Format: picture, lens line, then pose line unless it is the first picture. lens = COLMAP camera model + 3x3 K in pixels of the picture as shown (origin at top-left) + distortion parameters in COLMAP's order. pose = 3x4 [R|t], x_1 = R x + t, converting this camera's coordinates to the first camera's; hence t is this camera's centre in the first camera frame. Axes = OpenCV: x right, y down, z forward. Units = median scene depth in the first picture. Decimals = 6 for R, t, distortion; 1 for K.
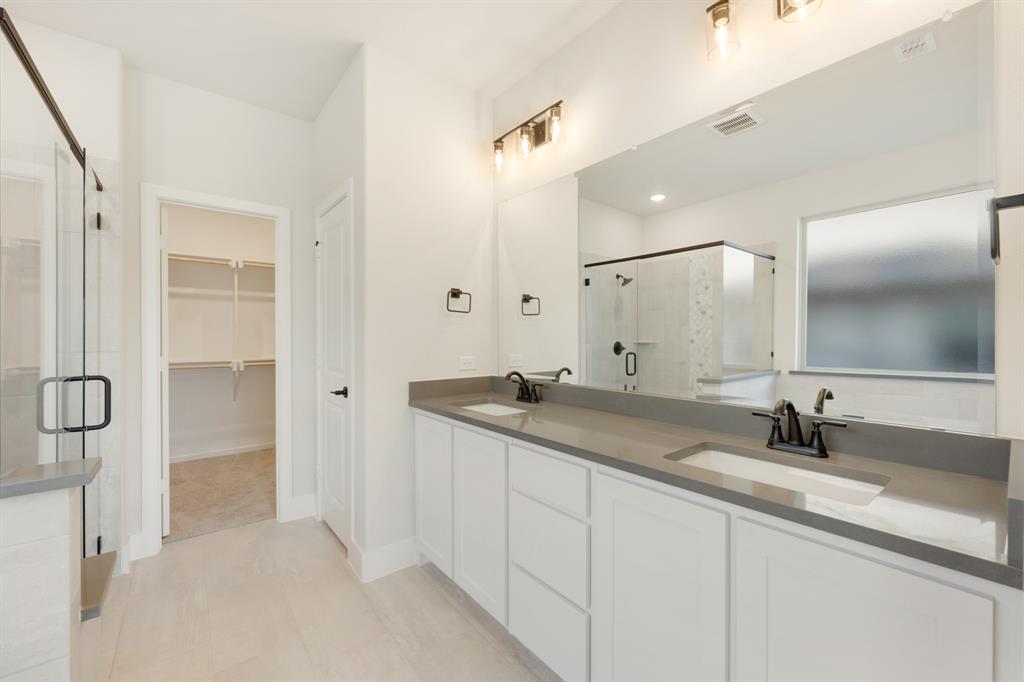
lens RADIAL K [[424.6, 0, 510.3], [0, 424.6, 335.1], [0, 0, 1]] dist [0.000421, 0.000009]
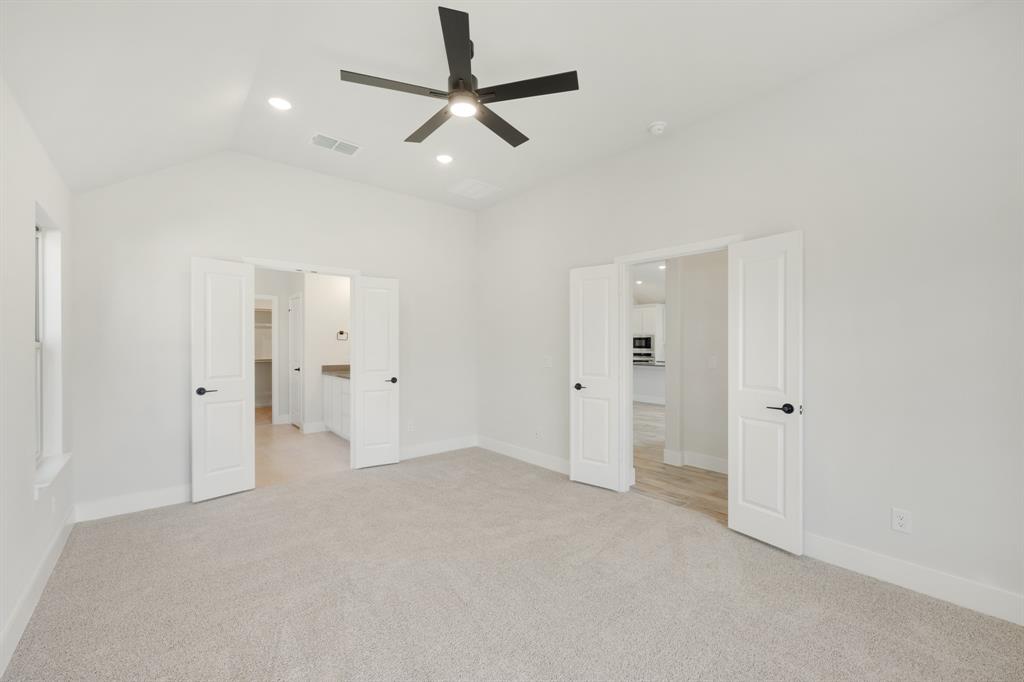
lens RADIAL K [[408.7, 0, 512.0], [0, 408.7, 341.0], [0, 0, 1]] dist [0.000510, 0.000054]
pose [[0.999402, 0.000594, 0.034582, 0.919566], [-0.000310, 0.999966, -0.008228, -0.027046], [-0.034586, 0.008212, 0.999368, -1.739826]]
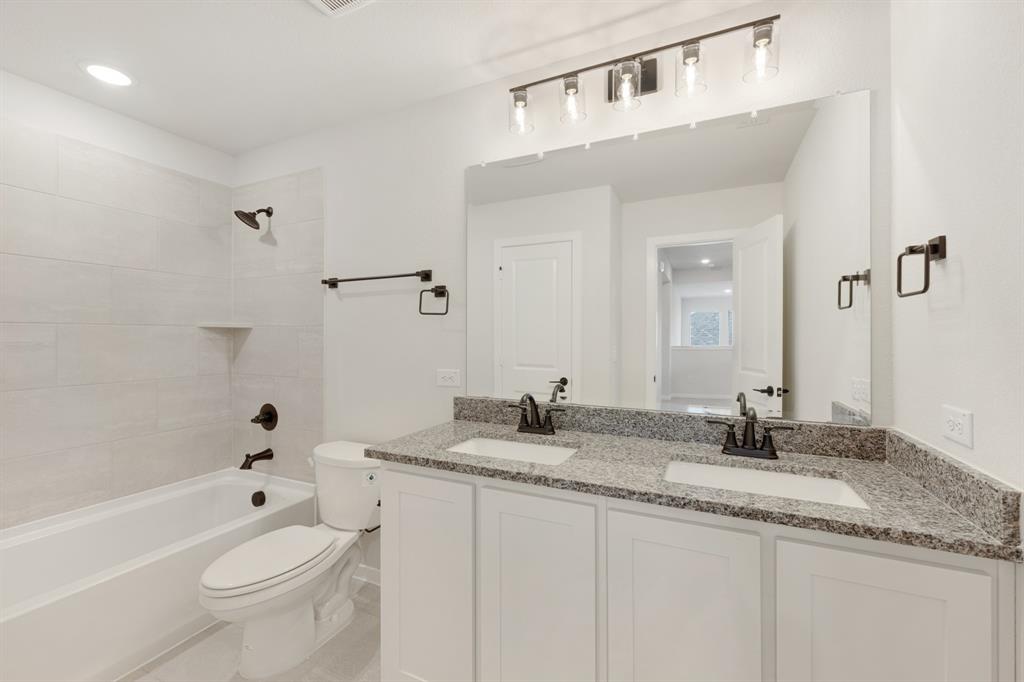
lens RADIAL K [[408.7, 0, 512.0], [0, 408.7, 341.0], [0, 0, 1]] dist [0.000510, 0.000054]
pose [[0.912106, 0.002034, 0.409950, -0.296002], [0.000183, 0.999986, -0.005368, -0.008485], [-0.409955, 0.004971, 0.912092, 0.307017]]
